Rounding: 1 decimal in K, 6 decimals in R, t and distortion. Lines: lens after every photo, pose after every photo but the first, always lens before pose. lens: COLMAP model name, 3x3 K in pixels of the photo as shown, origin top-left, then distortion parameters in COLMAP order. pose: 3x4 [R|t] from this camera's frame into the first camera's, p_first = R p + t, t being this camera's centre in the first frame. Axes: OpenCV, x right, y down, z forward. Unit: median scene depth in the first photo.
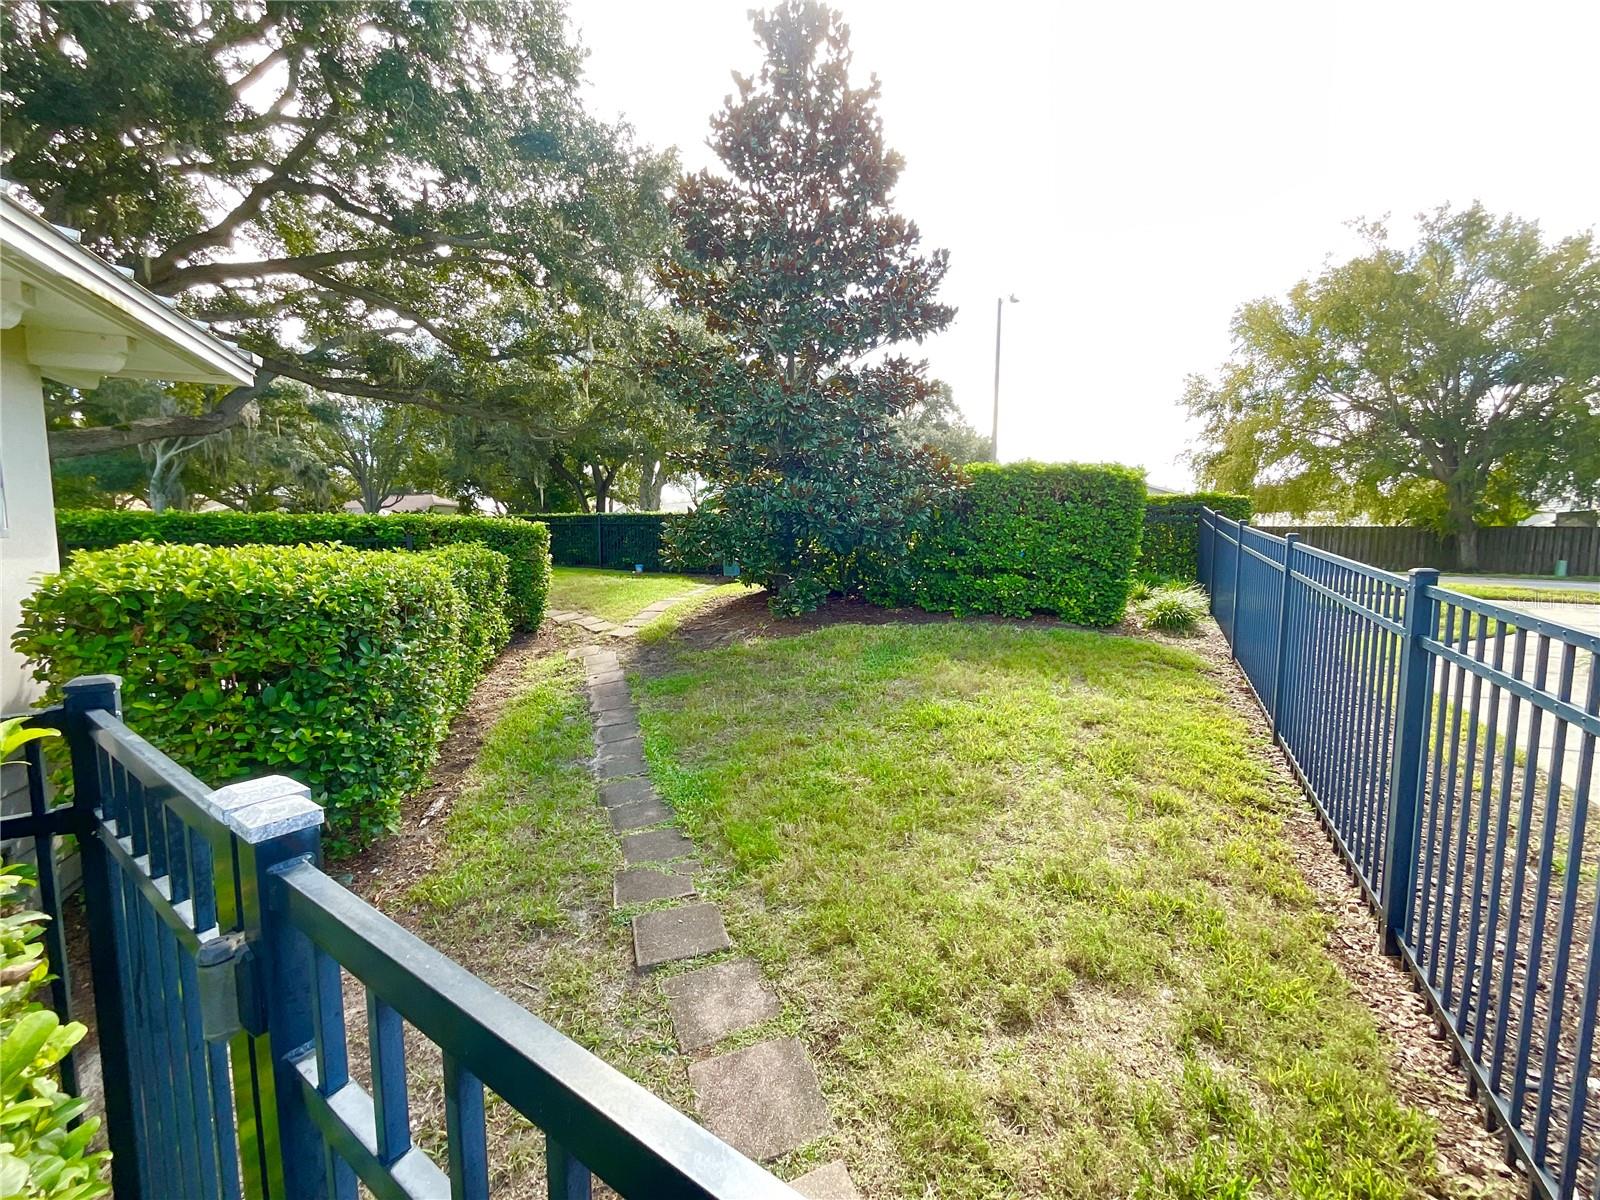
lens RADIAL K [[647.7, 0, 800.0], [0, 647.7, 600.0], [0, 0, 1]] dist [-0.002148, -0.000240]
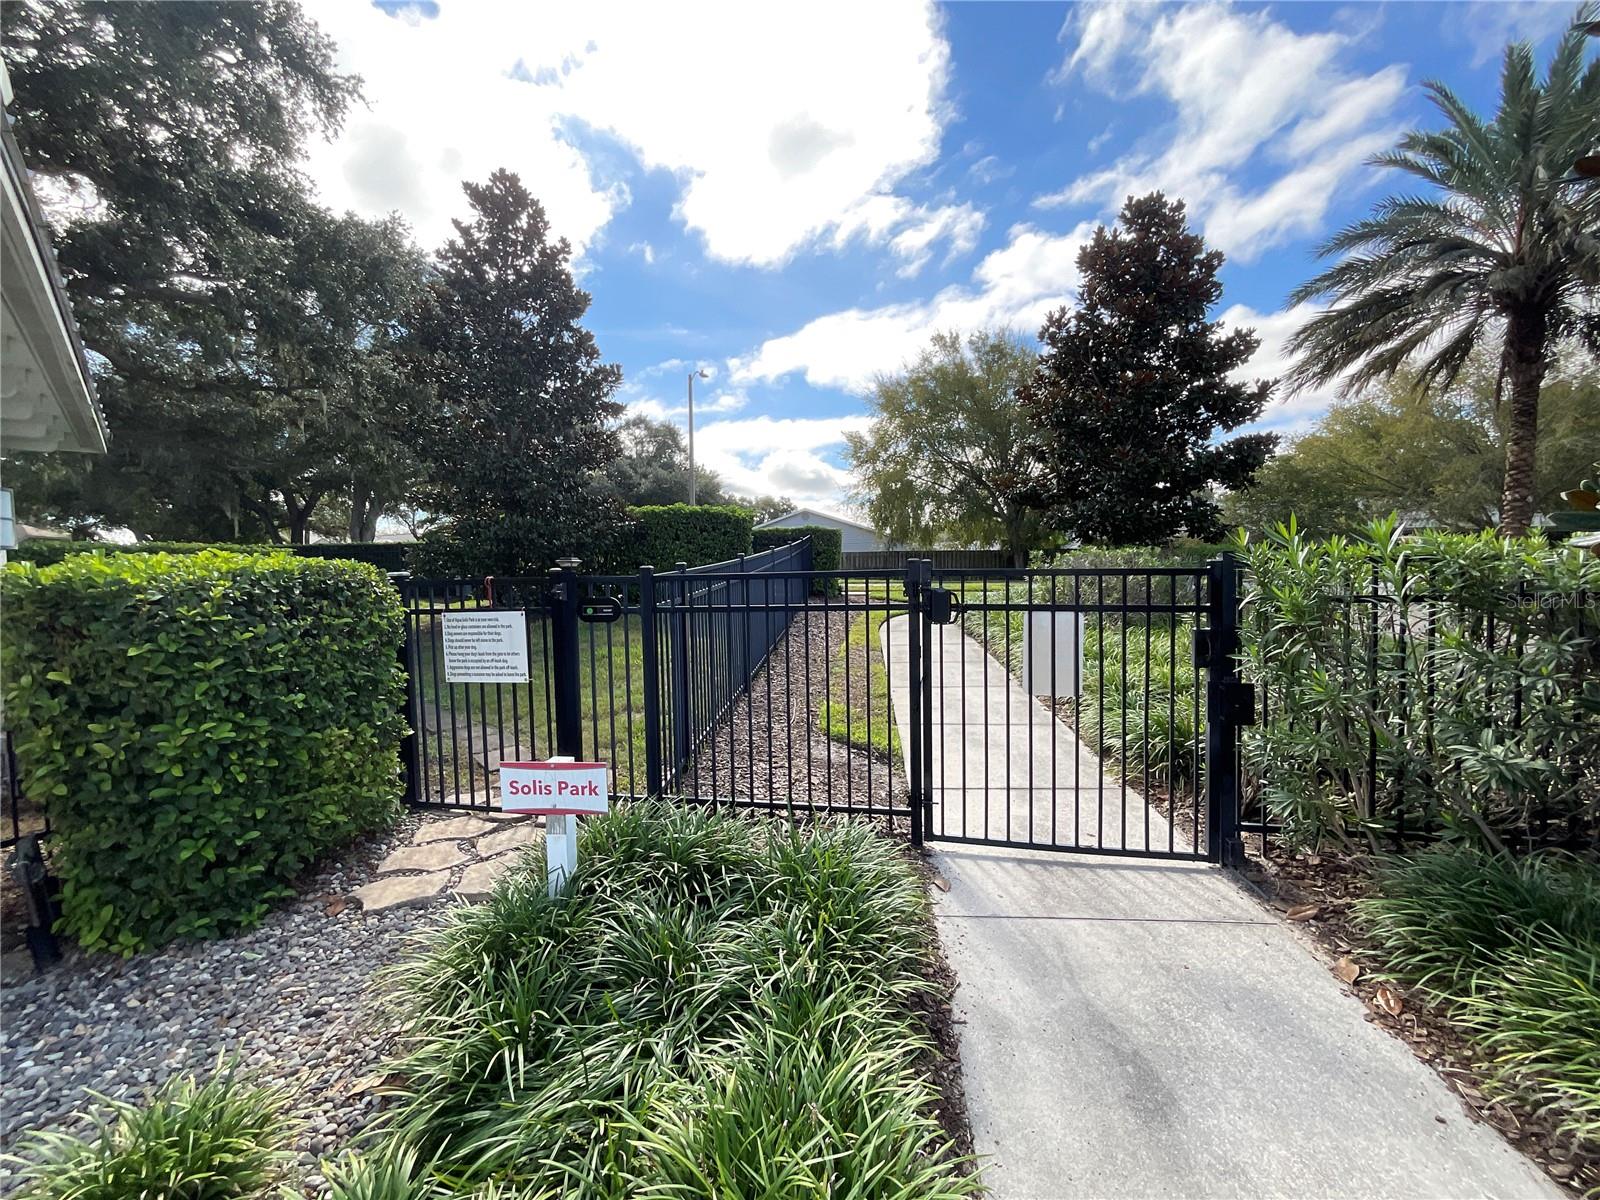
lens RADIAL K [[647.7, 0, 800.0], [0, 647.7, 600.0], [0, 0, 1]] dist [-0.002148, -0.000240]
pose [[0.928325, -0.037871, 0.369835, 0.019805], [0.055912, 0.997705, -0.038181, 0.039654], [-0.367540, 0.056122, 0.928313, -0.245660]]
